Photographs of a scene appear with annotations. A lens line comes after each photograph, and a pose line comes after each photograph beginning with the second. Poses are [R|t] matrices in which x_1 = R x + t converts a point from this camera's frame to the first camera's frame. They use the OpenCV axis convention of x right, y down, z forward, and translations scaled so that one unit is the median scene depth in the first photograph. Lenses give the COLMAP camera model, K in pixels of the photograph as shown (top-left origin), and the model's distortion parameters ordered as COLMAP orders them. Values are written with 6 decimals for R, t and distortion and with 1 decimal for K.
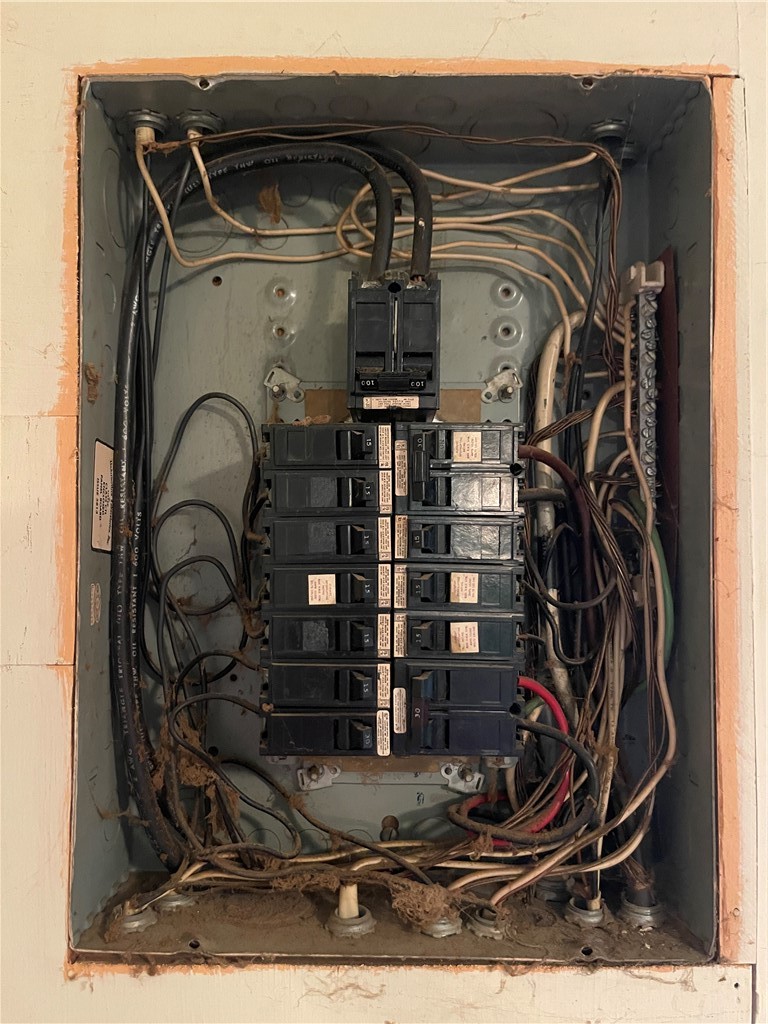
lens RADIAL K [[770.9, 0, 384.3], [0, 770.9, 512.5], [0, 0, 1]] dist [0.007809, -0.000274]
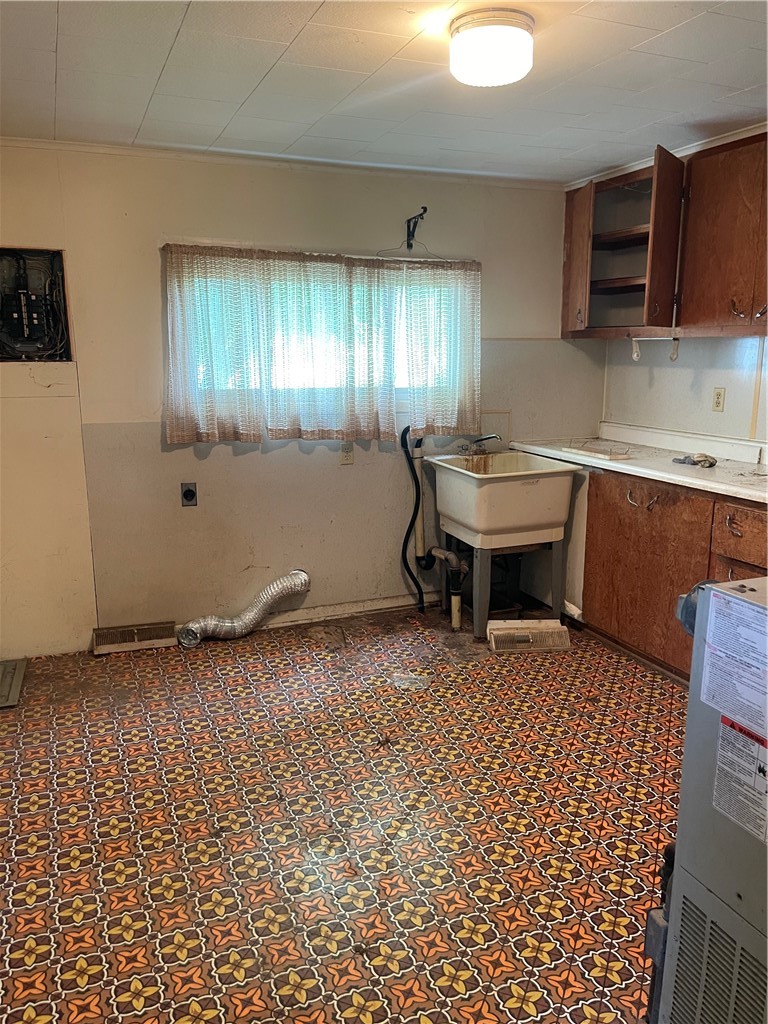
lens RADIAL K [[770.9, 0, 382.8], [0, 770.9, 512.8], [0, 0, 1]] dist [0.007809, -0.000274]
pose [[0.912135, -0.094375, 0.398877, 0.005608], [-0.001485, 0.972365, 0.233460, 0.210392], [-0.409887, -0.213539, 0.886789, -8.049289]]
